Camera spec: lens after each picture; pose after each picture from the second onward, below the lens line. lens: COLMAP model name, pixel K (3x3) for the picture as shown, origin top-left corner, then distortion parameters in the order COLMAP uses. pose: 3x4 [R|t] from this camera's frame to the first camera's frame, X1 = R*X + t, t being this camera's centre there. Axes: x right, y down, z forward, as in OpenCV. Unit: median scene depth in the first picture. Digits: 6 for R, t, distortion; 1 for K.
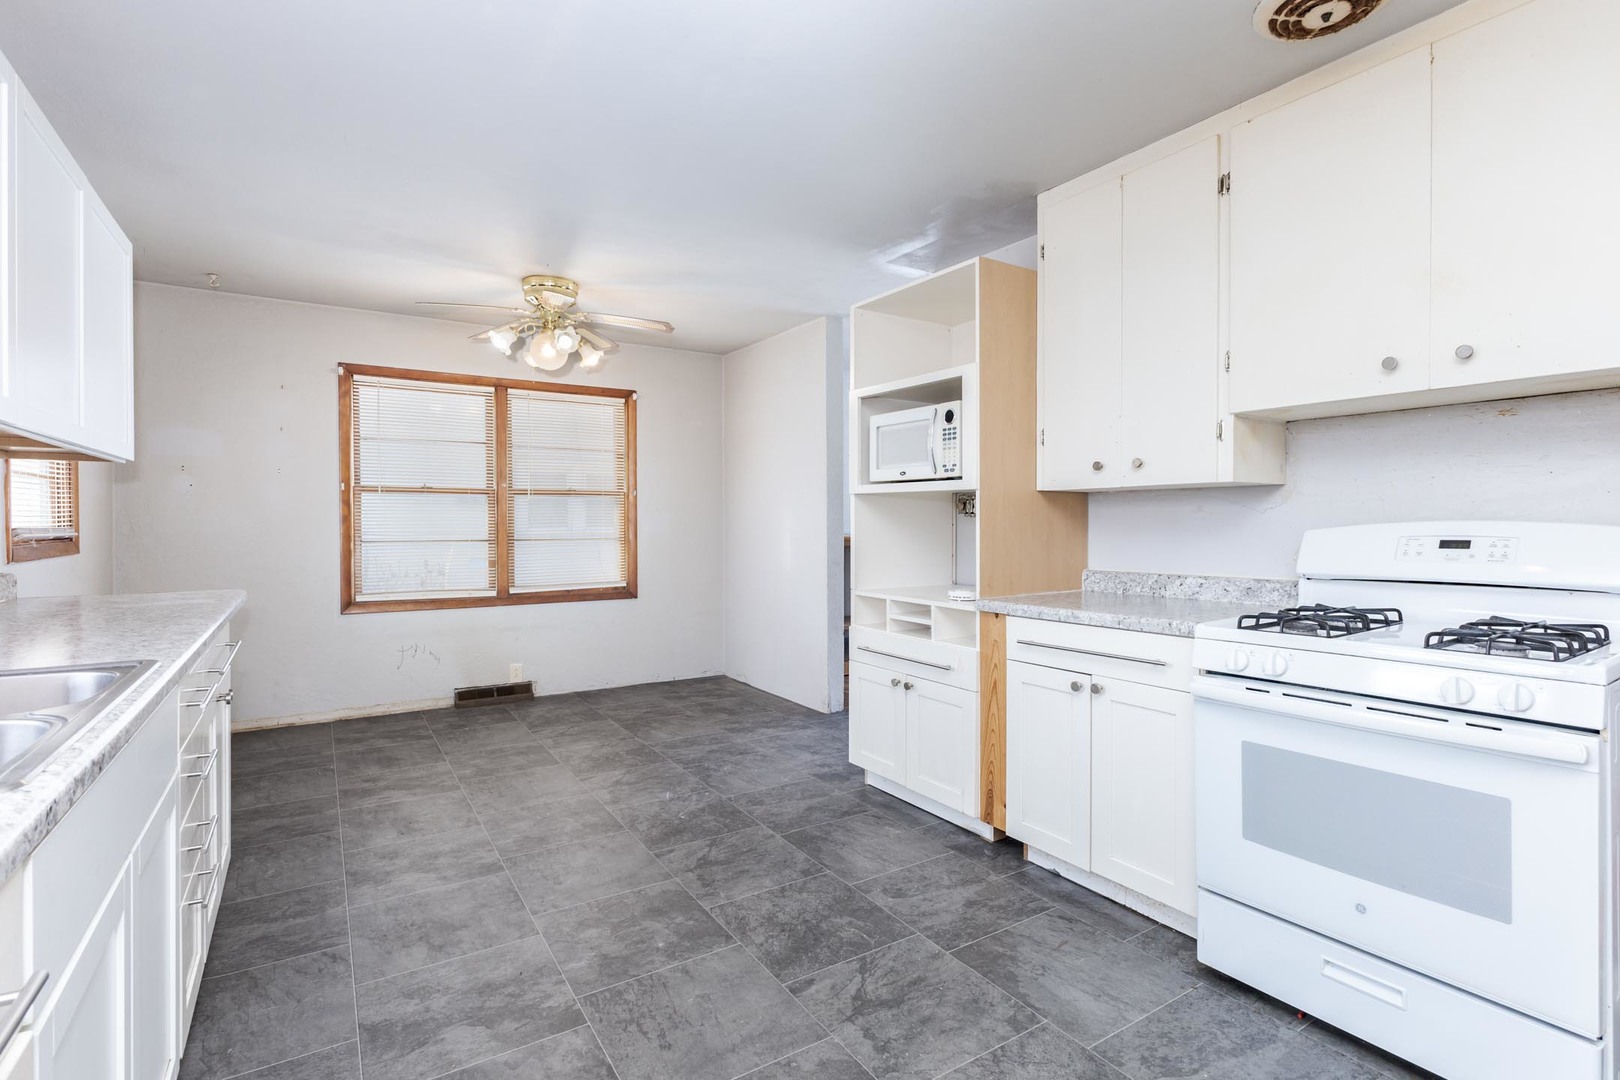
lens RADIAL K [[765.7, 0, 809.1], [0, 765.7, 542.9], [0, 0, 1]] dist [0.003318, 0.000276]
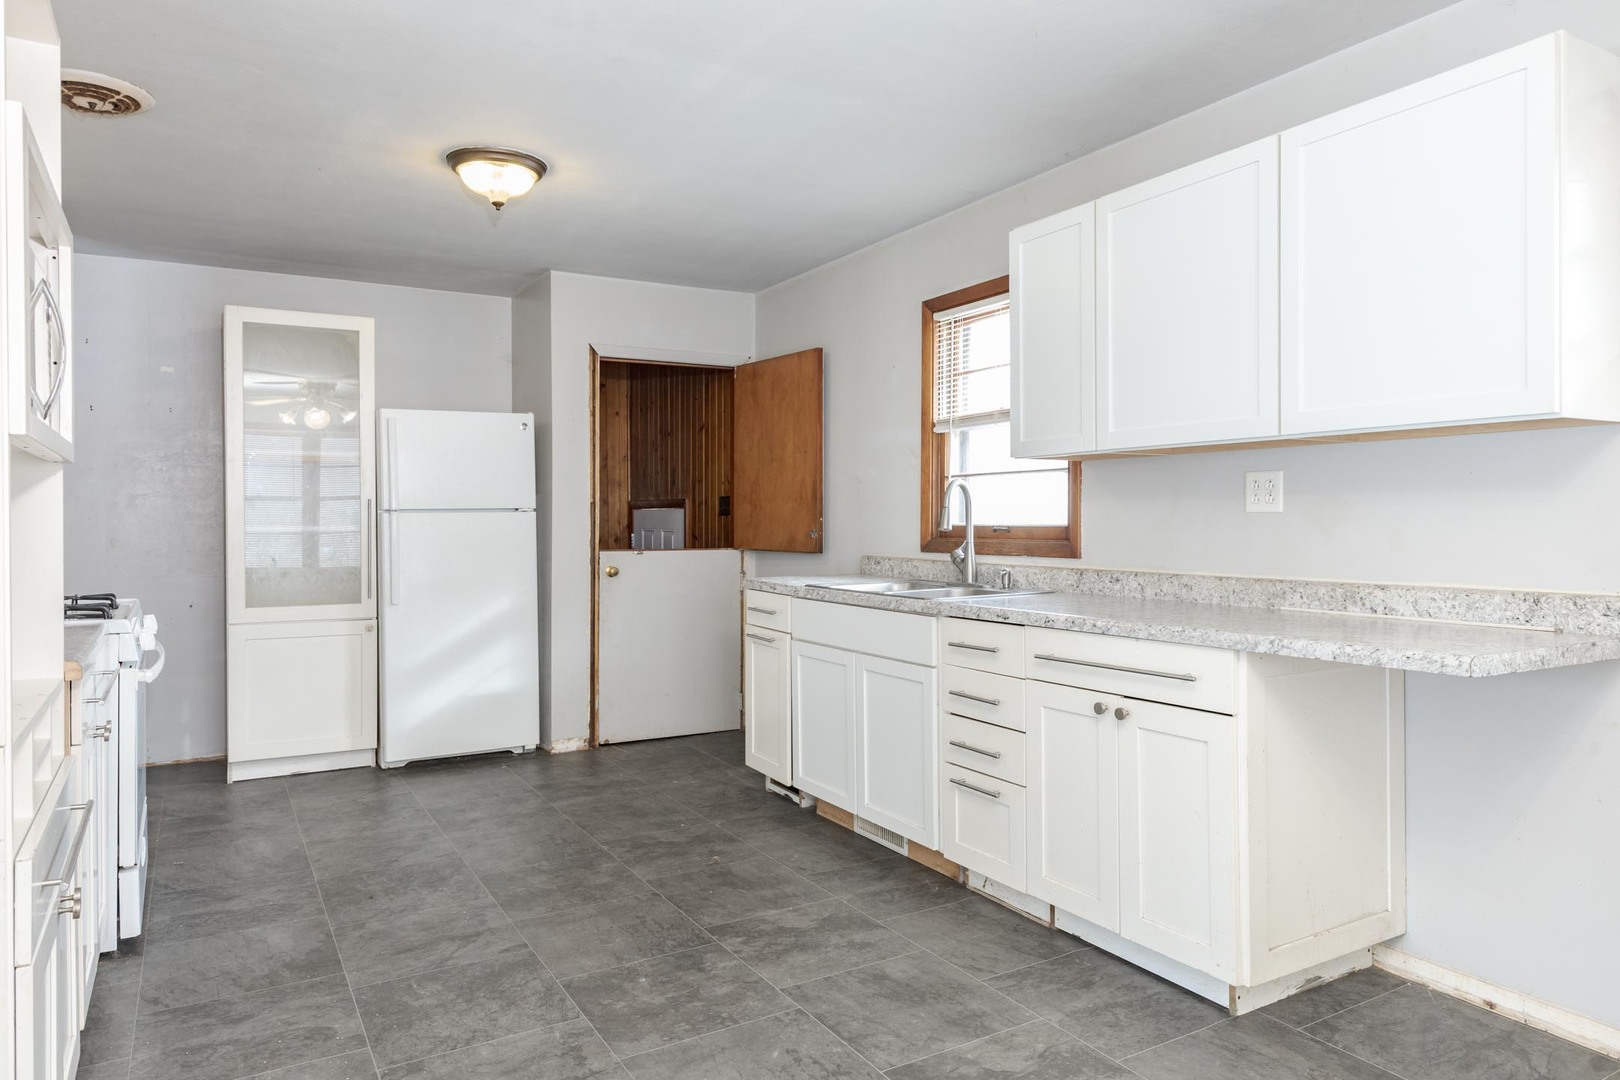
lens RADIAL K [[1037.0, 0, 816.8], [0, 1037.0, 529.7], [0, 0, 1]] dist [0.011382, -0.002656]
pose [[-0.999356, 0.001223, 0.035856, -0.452690], [0.002625, 0.999233, 0.039081, -0.065520], [-0.035781, 0.039150, -0.998593, 2.241857]]
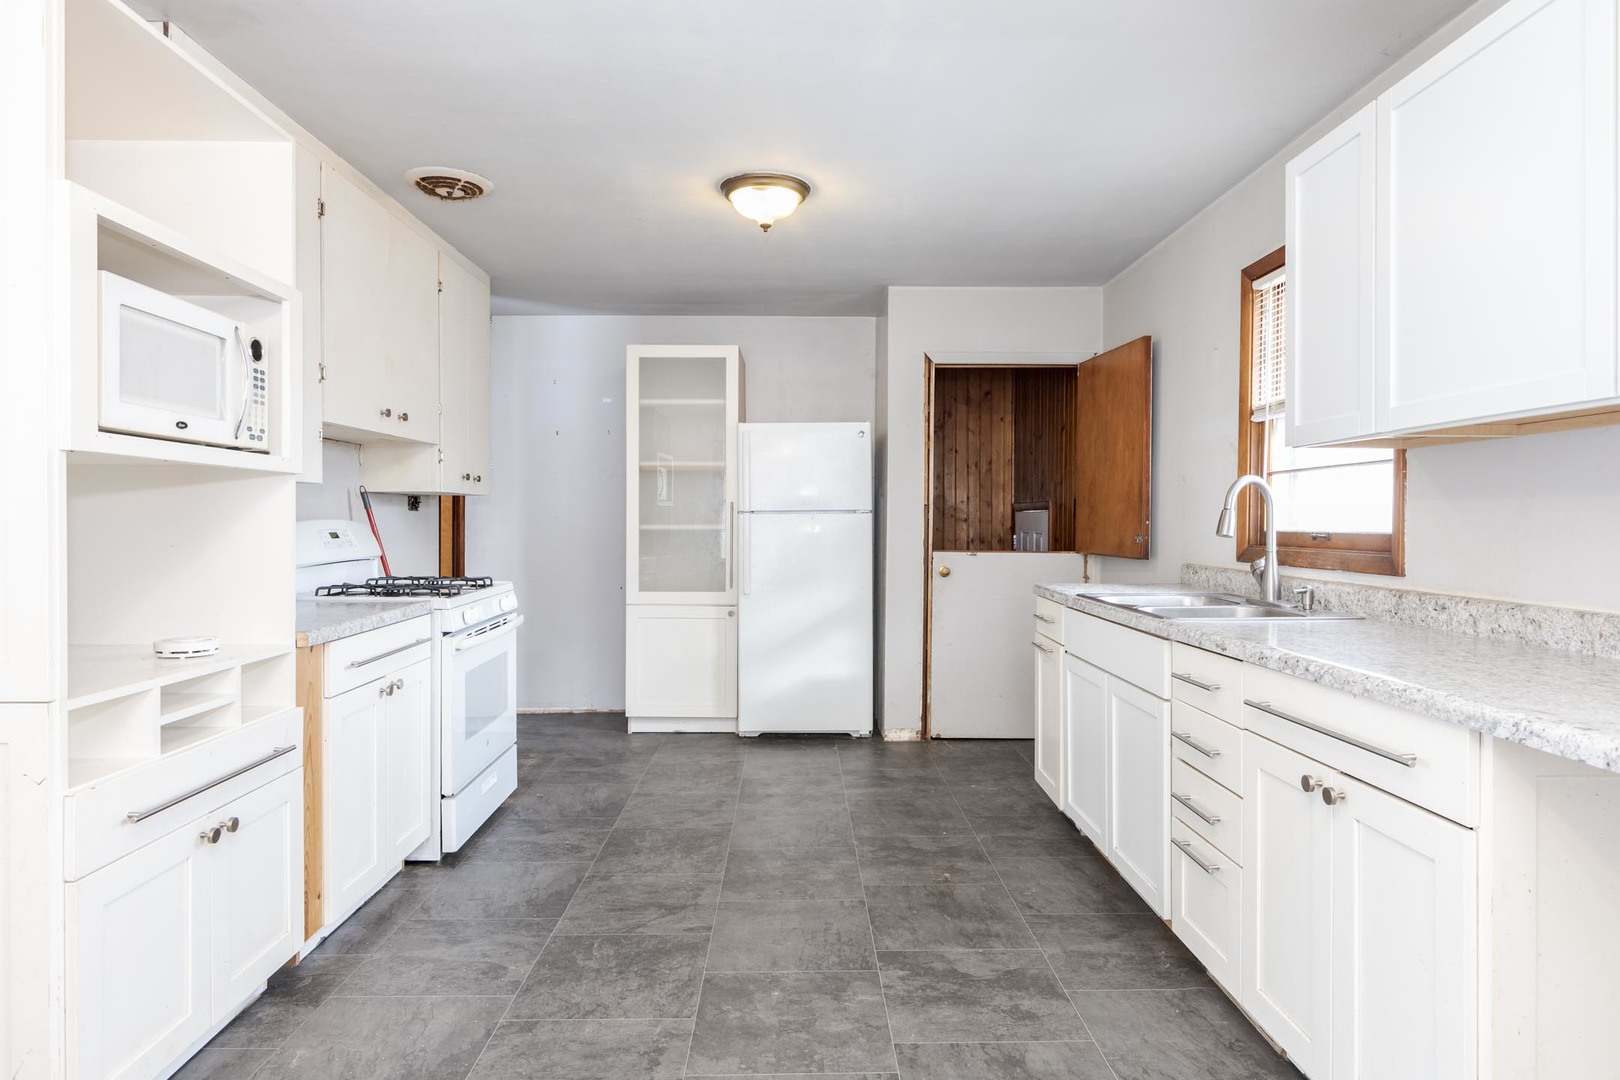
lens RADIAL K [[935.1, 0, 813.0], [0, 935.1, 529.2], [0, 0, 1]] dist [0.006488, -0.000554]
pose [[-0.852131, -0.009655, 0.523239, -0.807911], [0.009978, 0.999348, 0.034690, -0.057858], [-0.523233, 0.034781, -0.851480, 1.912977]]
